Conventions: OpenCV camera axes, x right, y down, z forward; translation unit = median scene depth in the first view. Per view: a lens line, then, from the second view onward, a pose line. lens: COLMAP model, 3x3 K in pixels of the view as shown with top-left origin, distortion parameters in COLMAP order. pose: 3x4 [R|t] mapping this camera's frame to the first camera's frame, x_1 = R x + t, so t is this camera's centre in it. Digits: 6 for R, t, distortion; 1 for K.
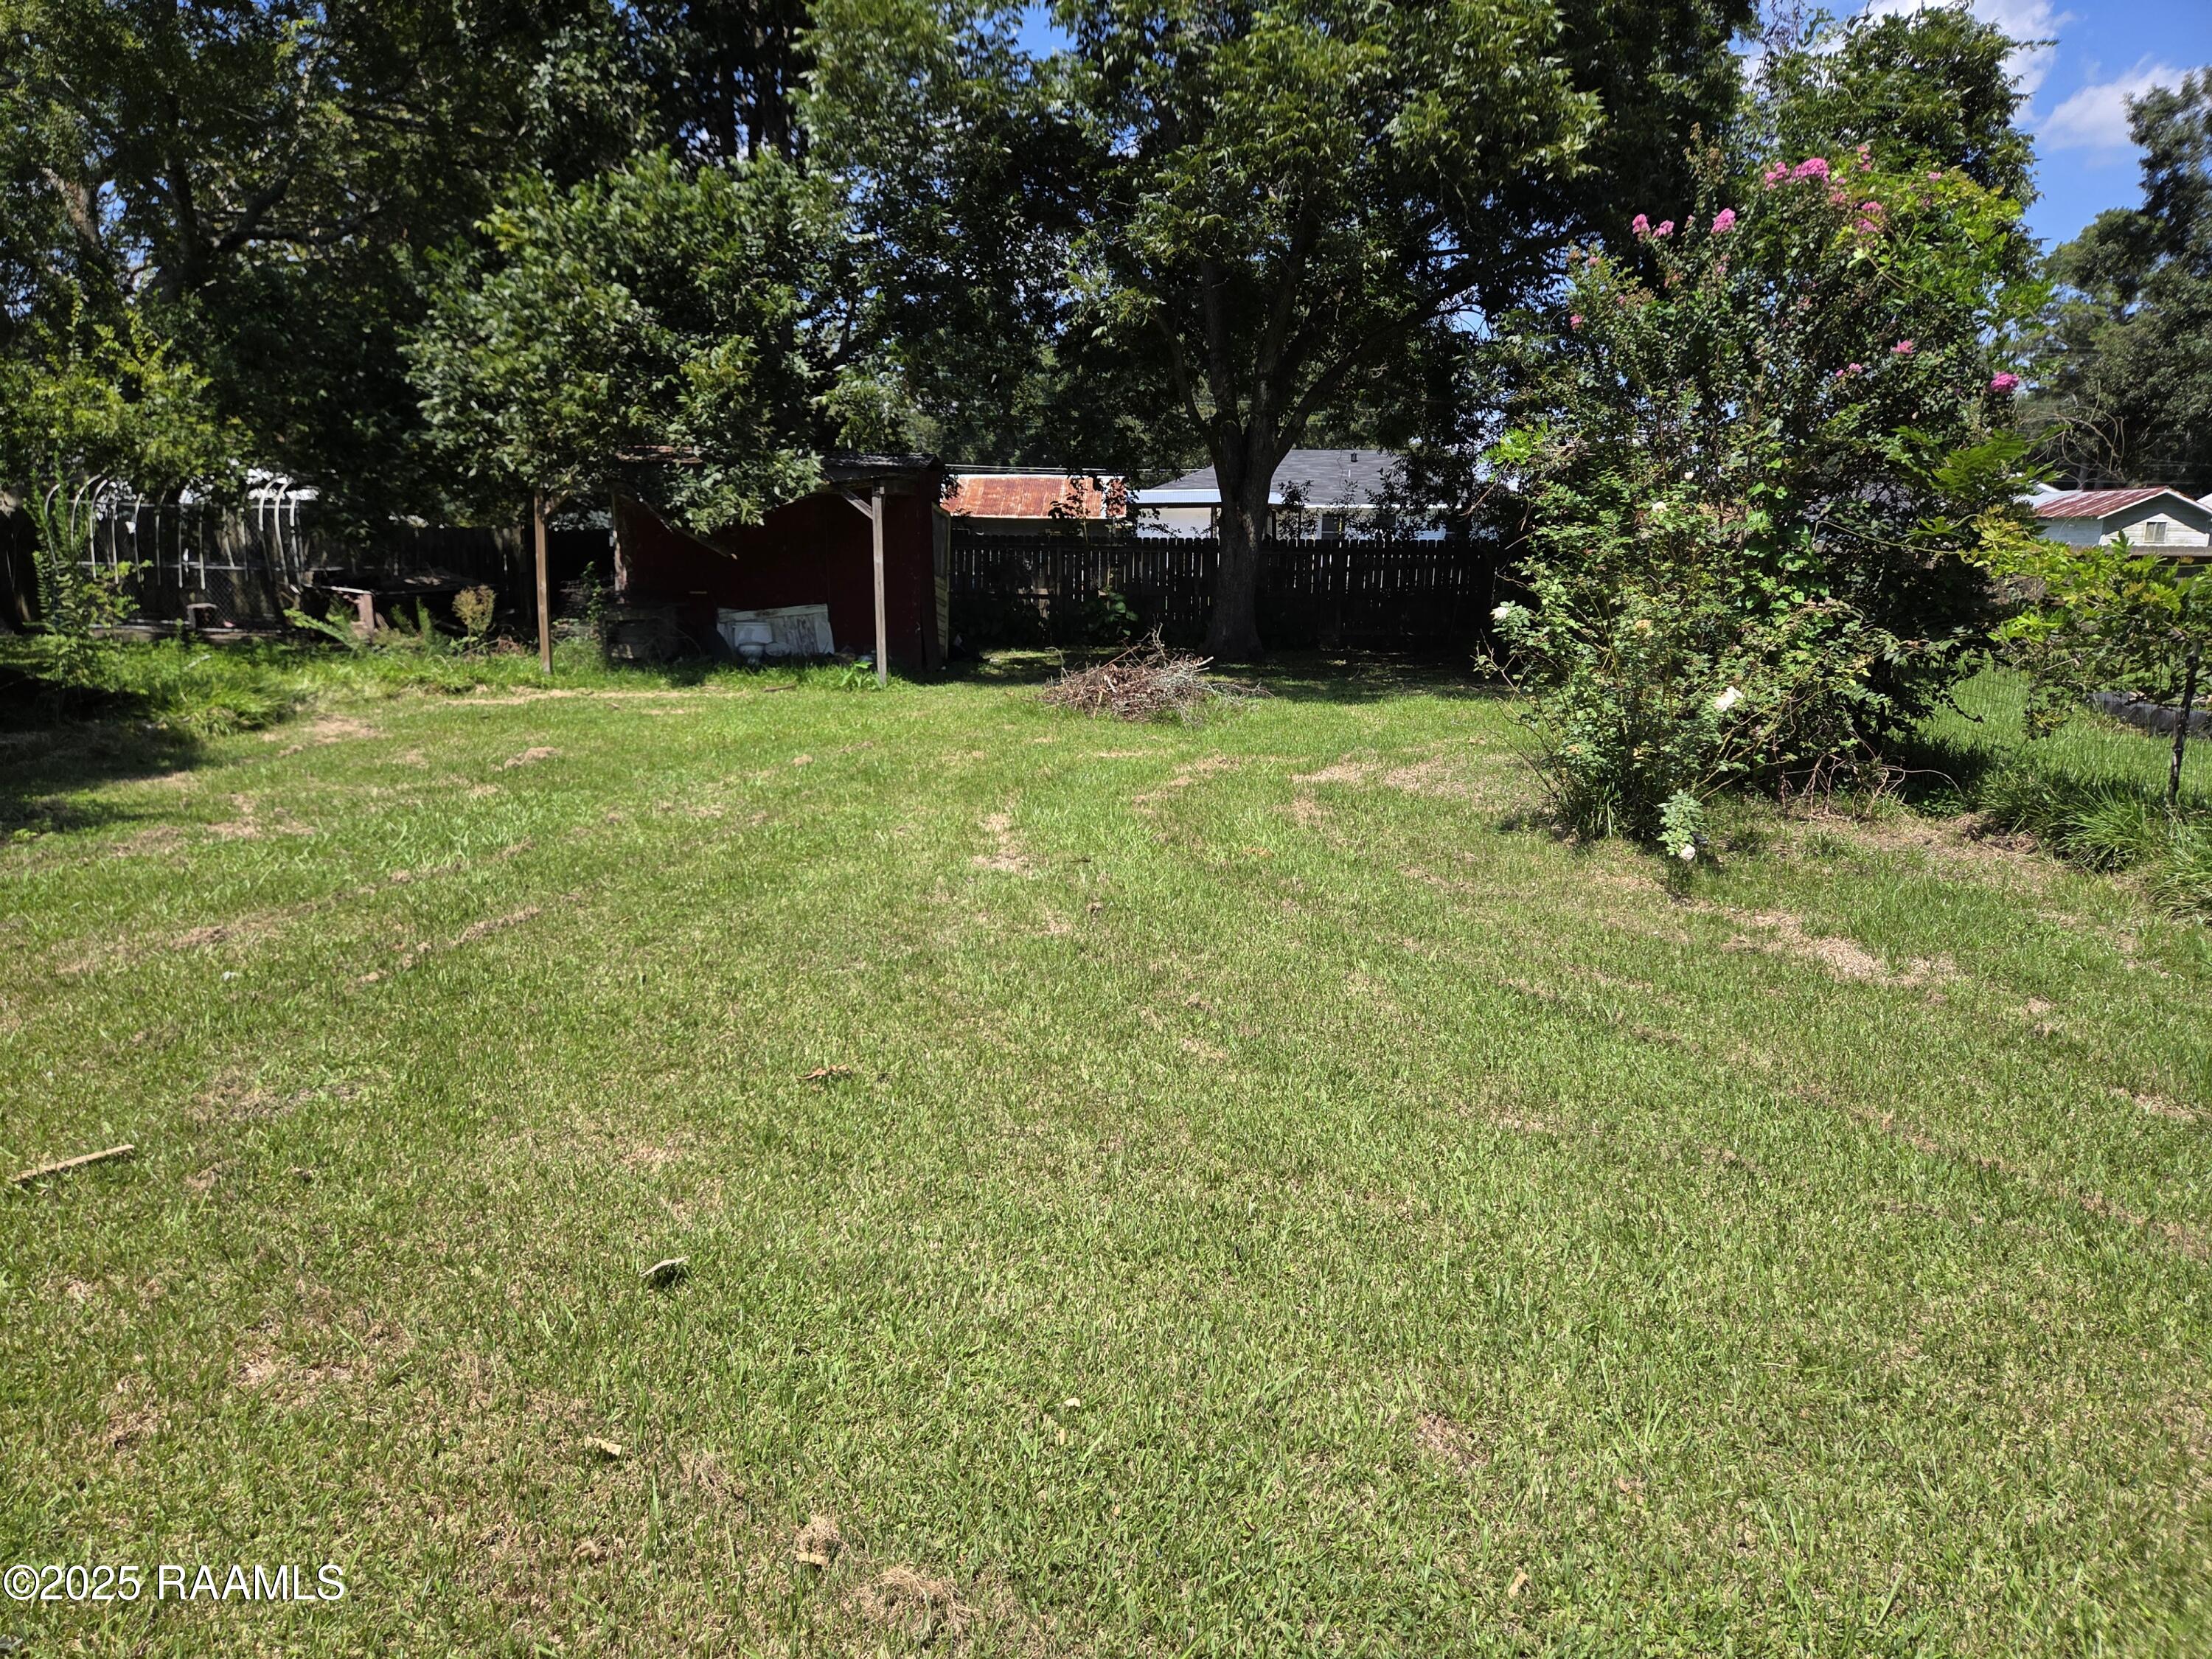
lens RADIAL K [[1477.3, 0, 1115.6], [0, 1477.3, 822.6], [0, 0, 1]] dist [0.069078, -0.067425]
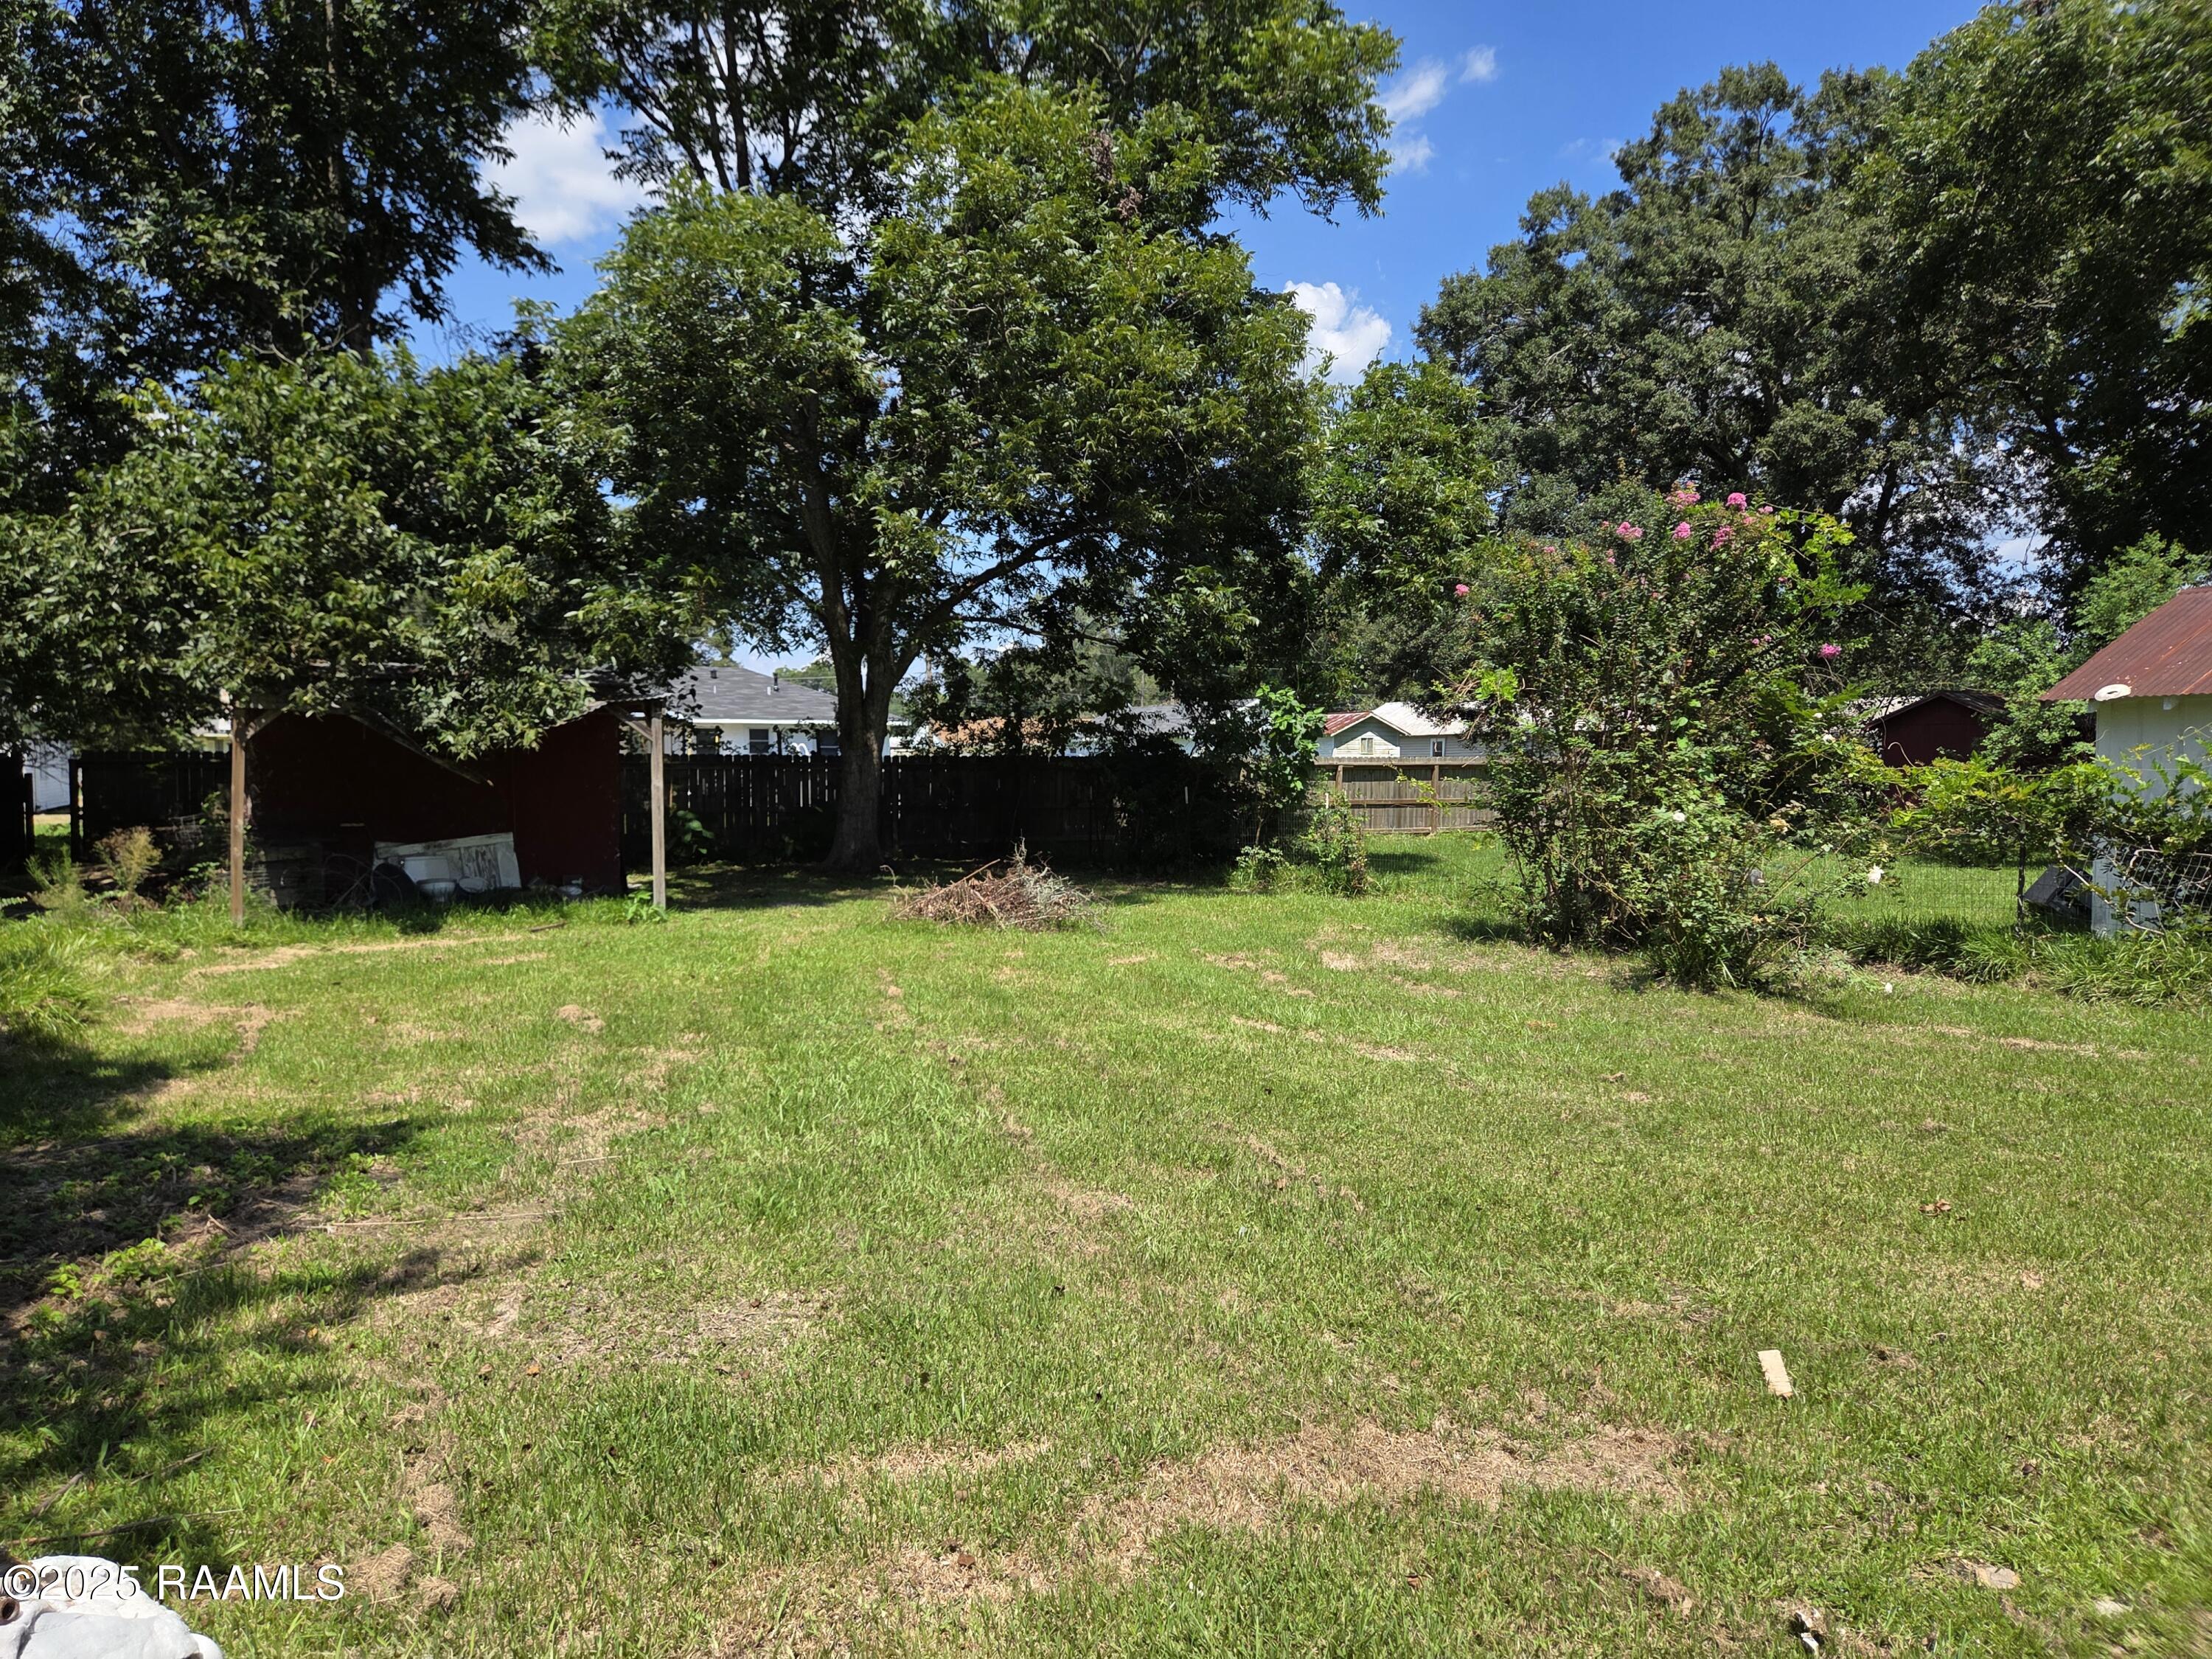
lens RADIAL K [[1477.3, 0, 1115.6], [0, 1477.3, 822.6], [0, 0, 1]] dist [0.069078, -0.067425]
pose [[0.864023, -0.031353, 0.502476, -0.386103], [0.100464, 0.988723, -0.111057, -0.019247], [-0.493328, 0.146437, 0.857429, 0.054313]]
